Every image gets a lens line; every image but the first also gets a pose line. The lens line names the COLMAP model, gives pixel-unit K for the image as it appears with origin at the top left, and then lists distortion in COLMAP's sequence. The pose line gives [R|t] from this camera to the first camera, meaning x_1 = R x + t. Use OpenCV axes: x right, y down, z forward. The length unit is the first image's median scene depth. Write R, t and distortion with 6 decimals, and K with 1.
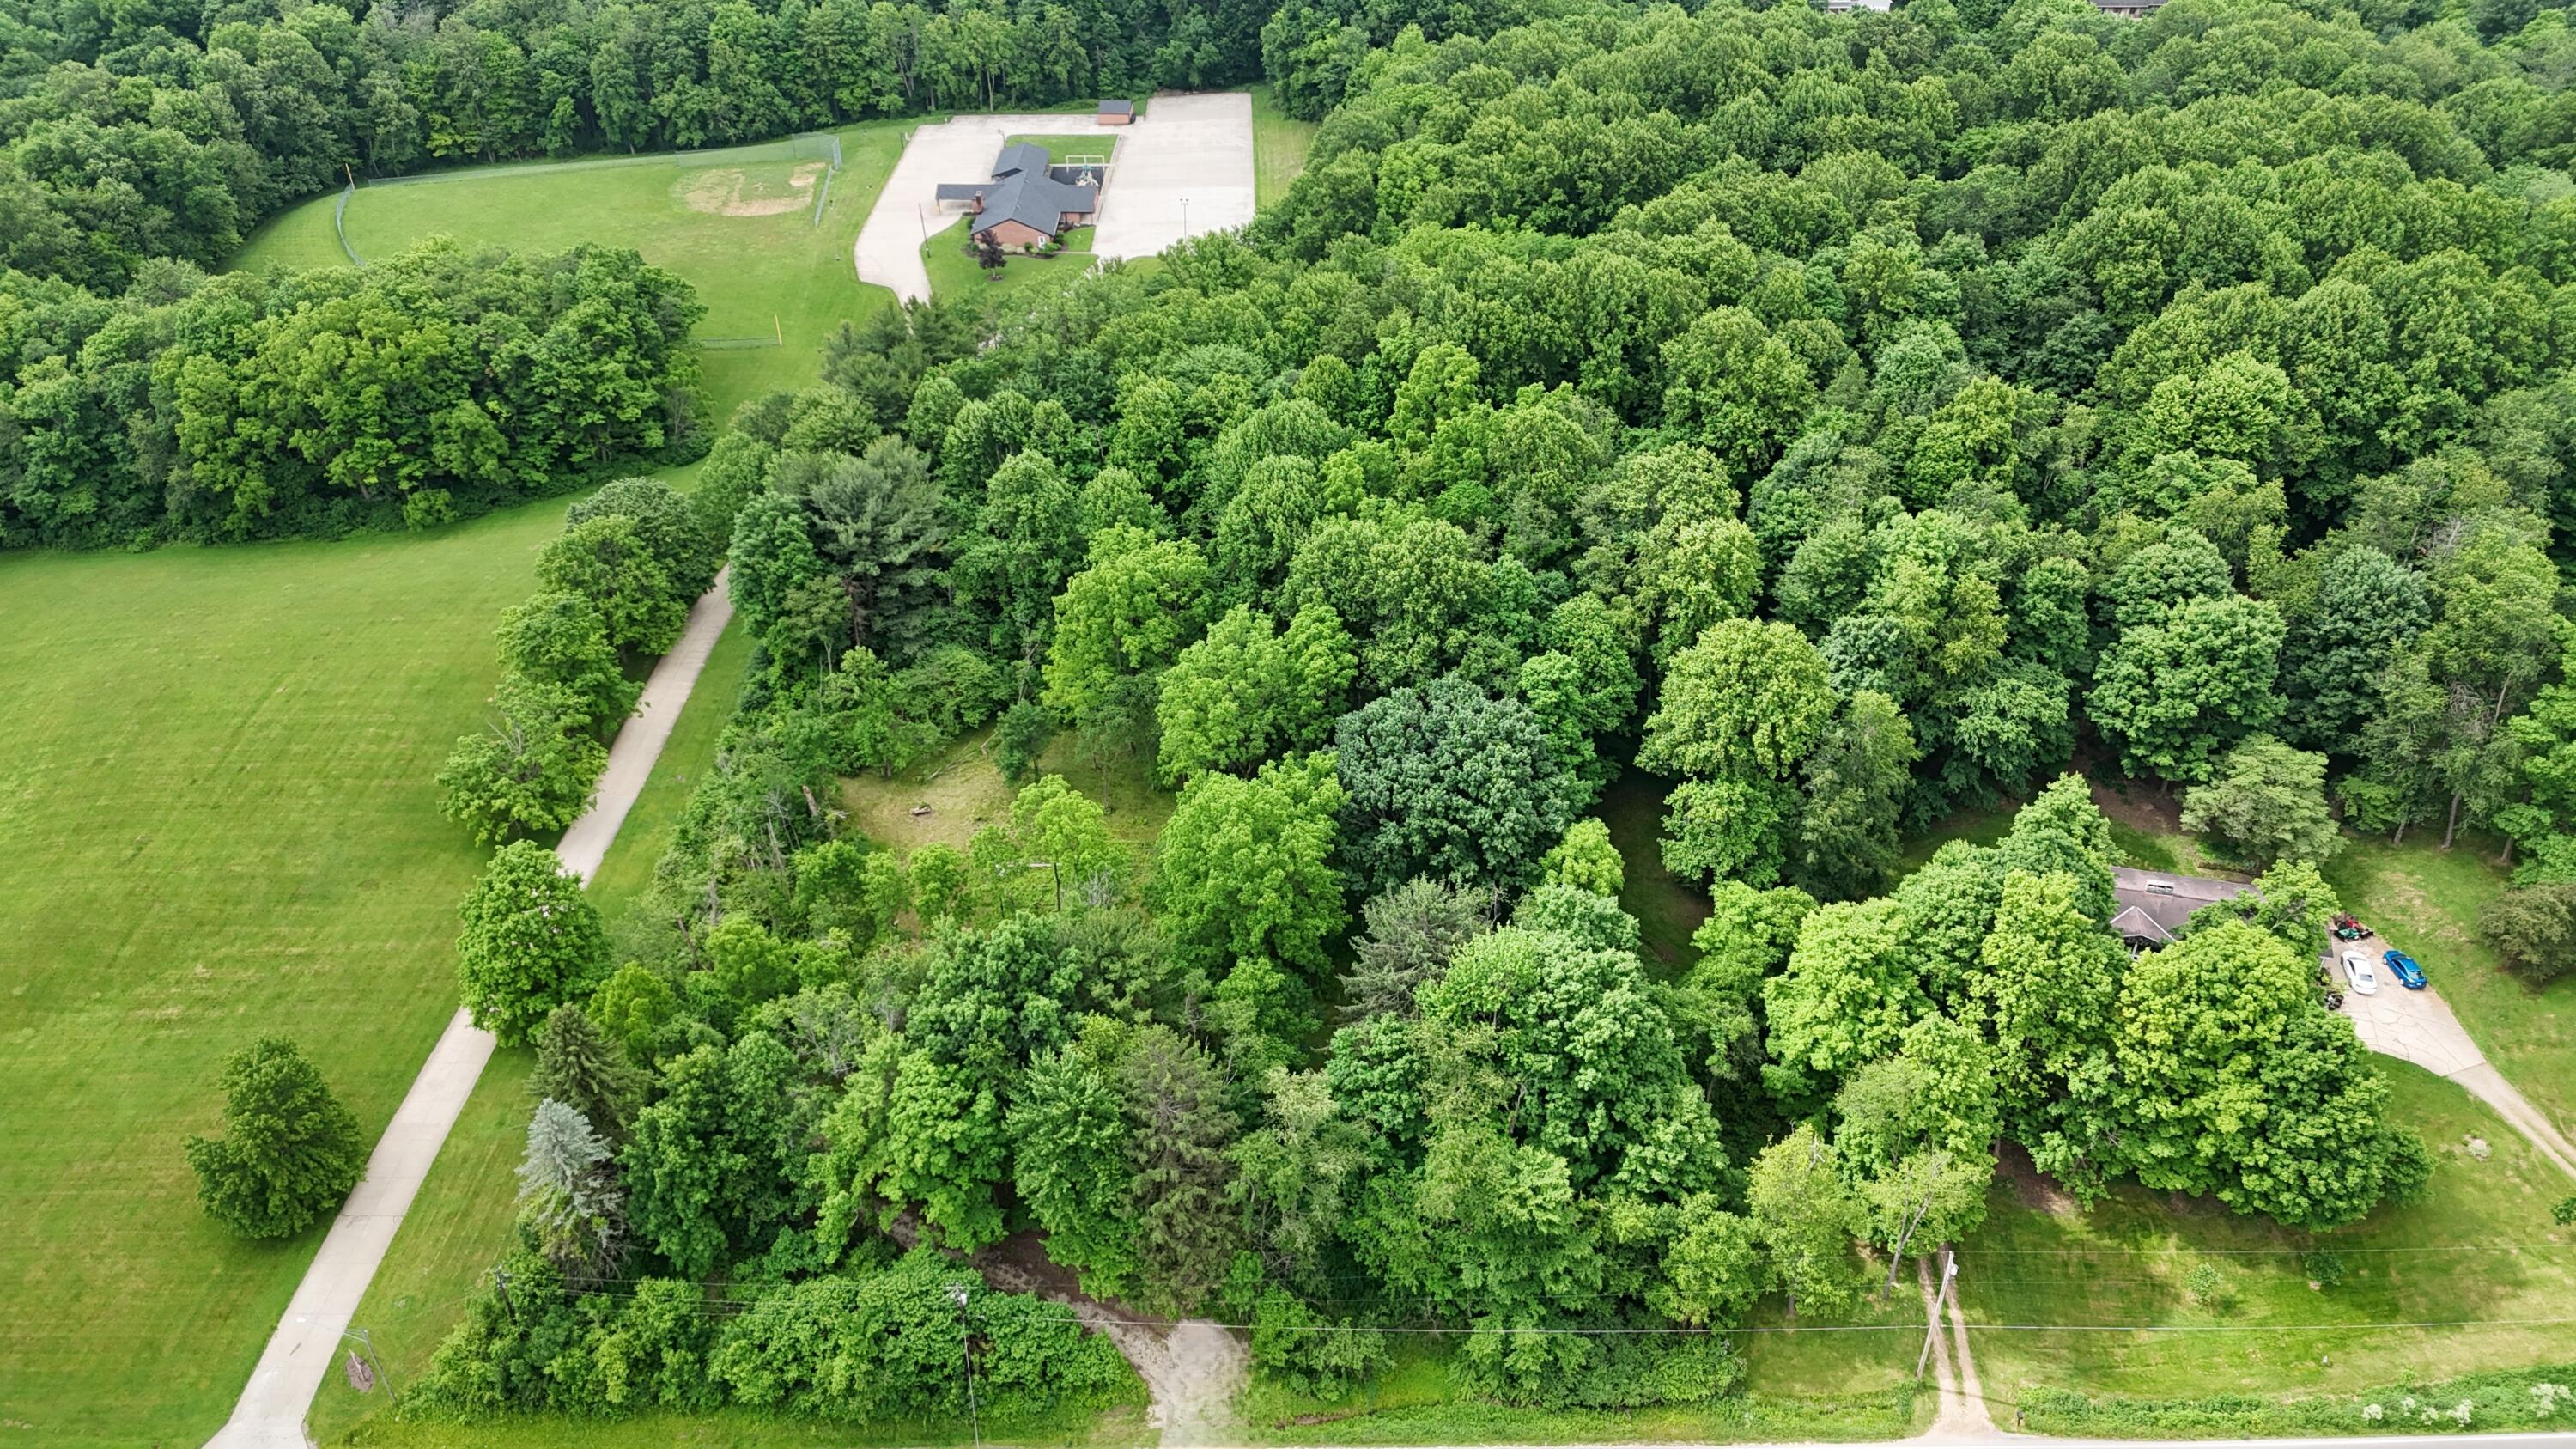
lens RADIAL K [[1887.2, 0, 1288.0], [0, 1887.2, 724.5], [0, 0, 1]] dist [0.100364, -0.109792]
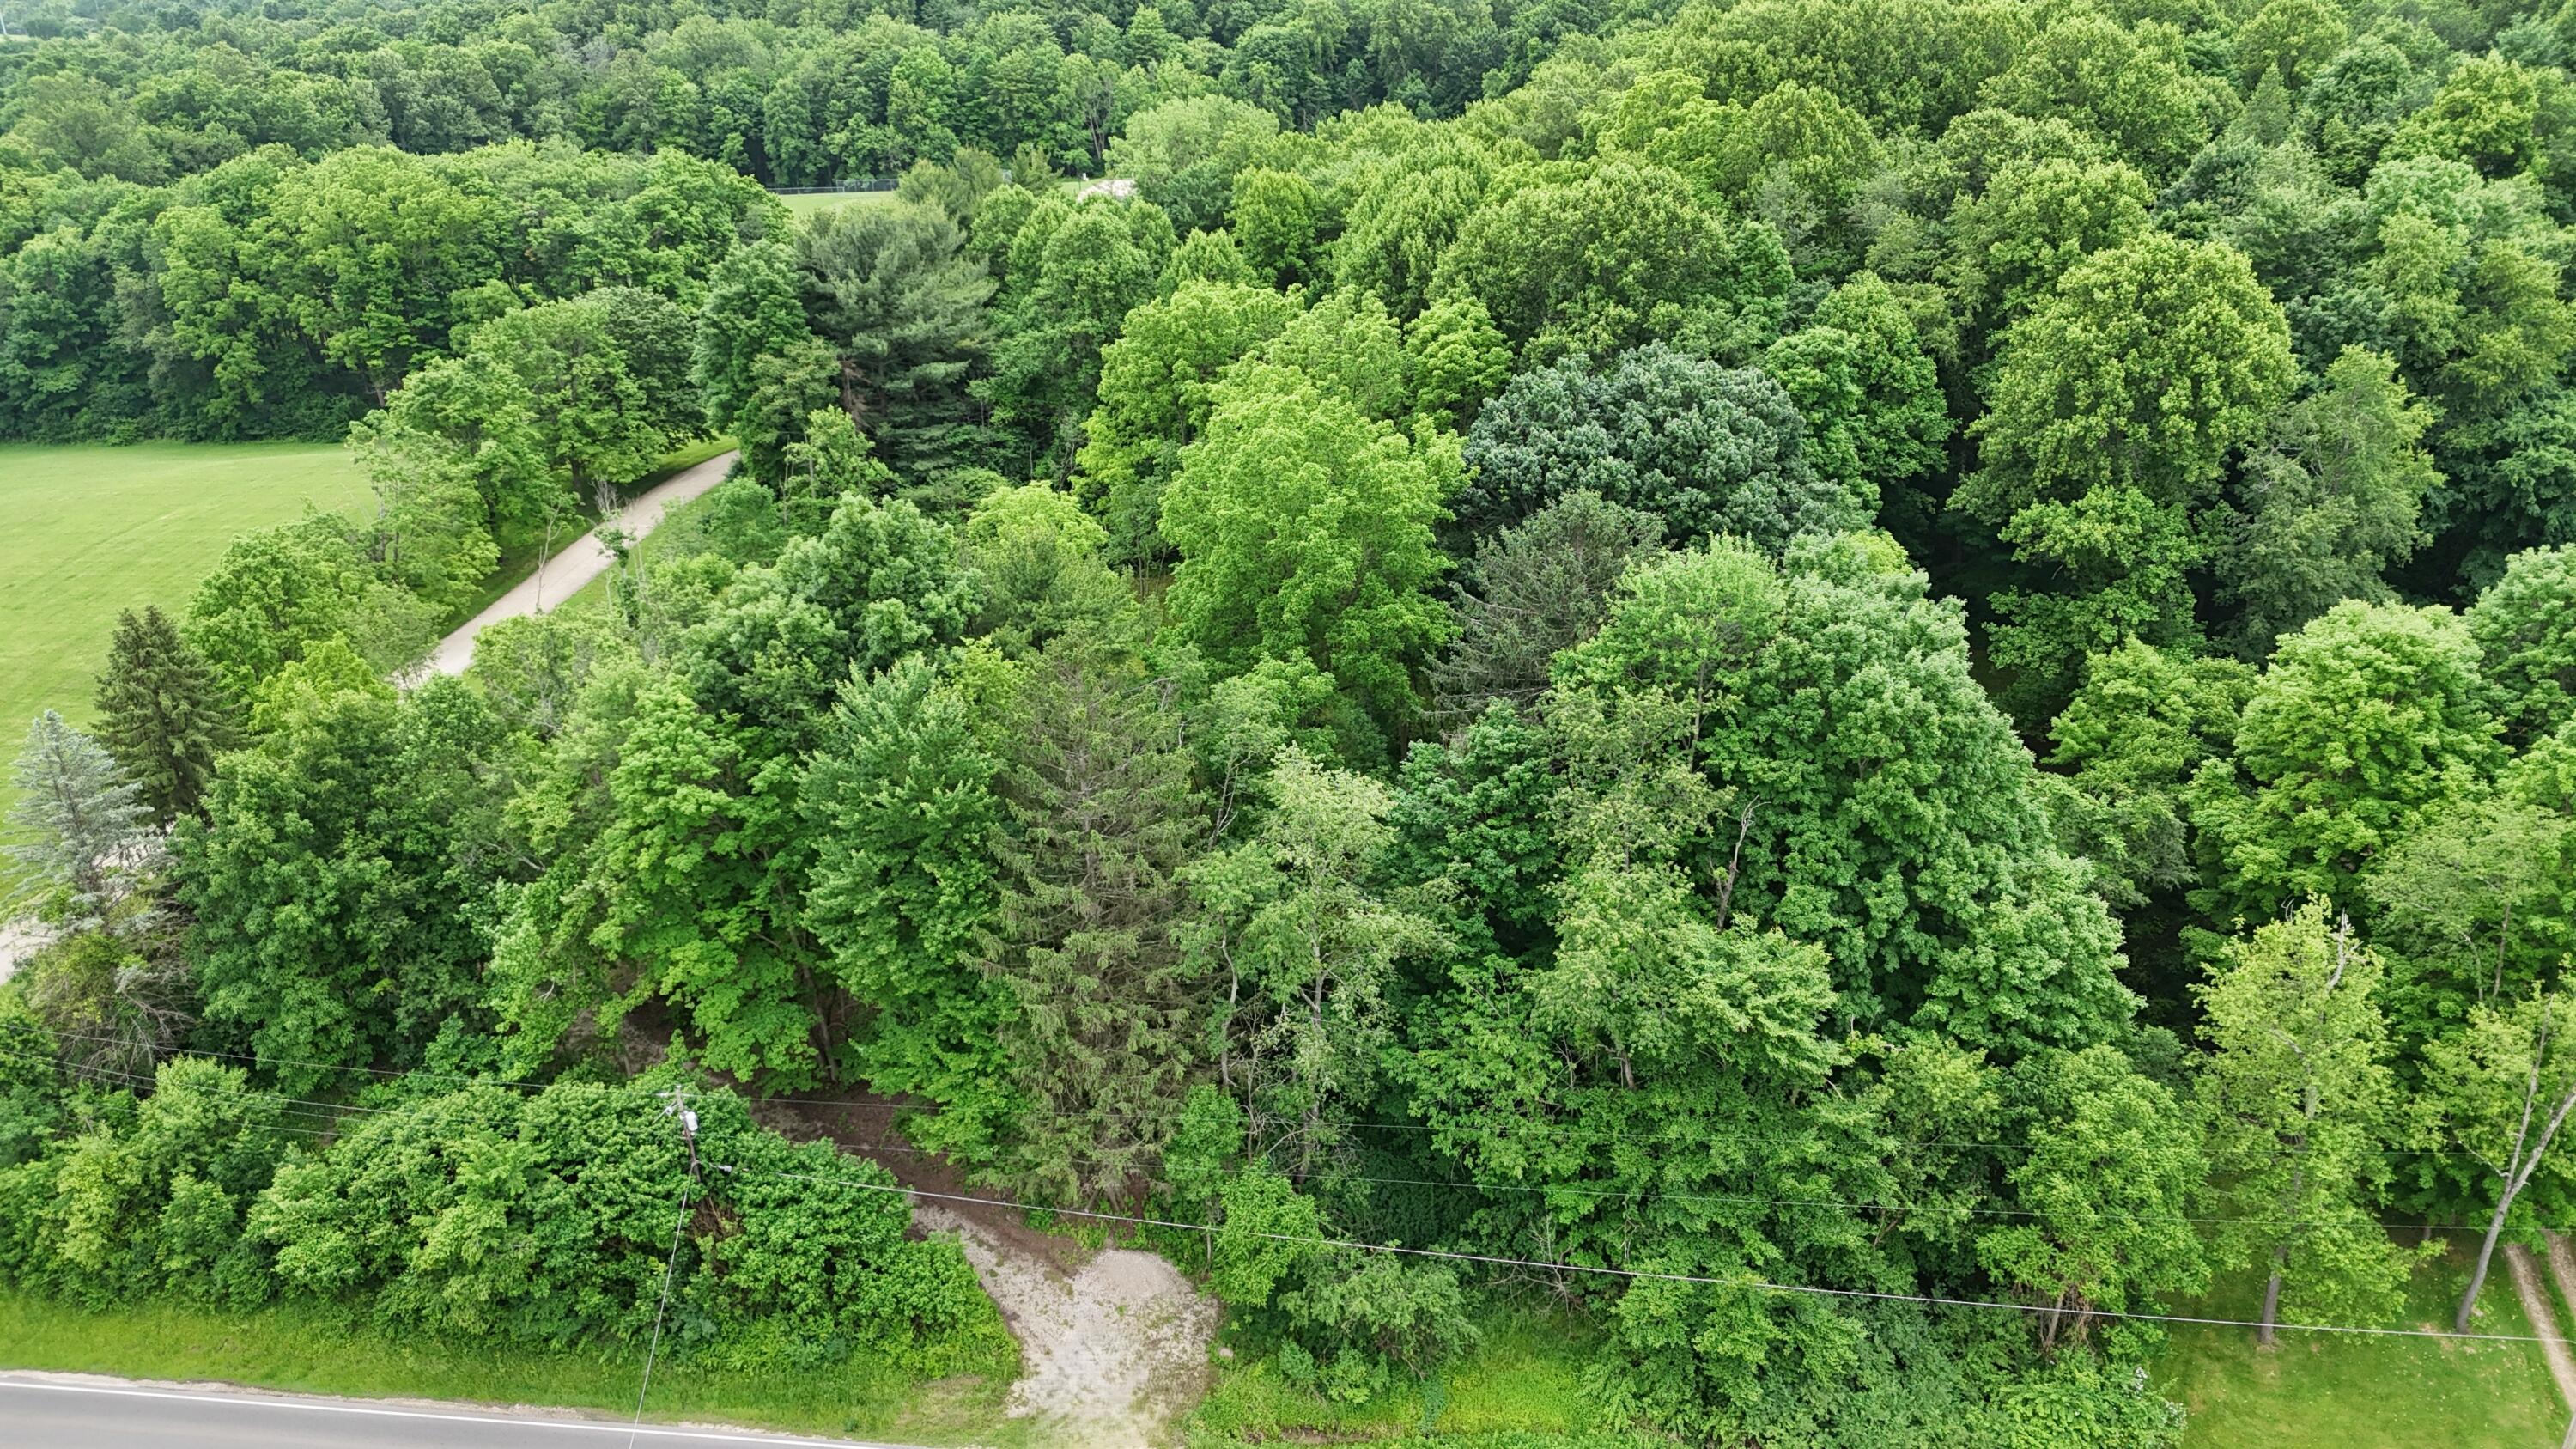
lens RADIAL K [[1887.2, 0, 1288.0], [0, 1887.2, 724.5], [0, 0, 1]] dist [0.100364, -0.109792]
pose [[0.990717, 0.053965, -0.124772, 0.058897], [-0.075900, 0.981034, -0.178358, 0.259576], [0.112781, 0.186173, 0.976023, 0.437442]]
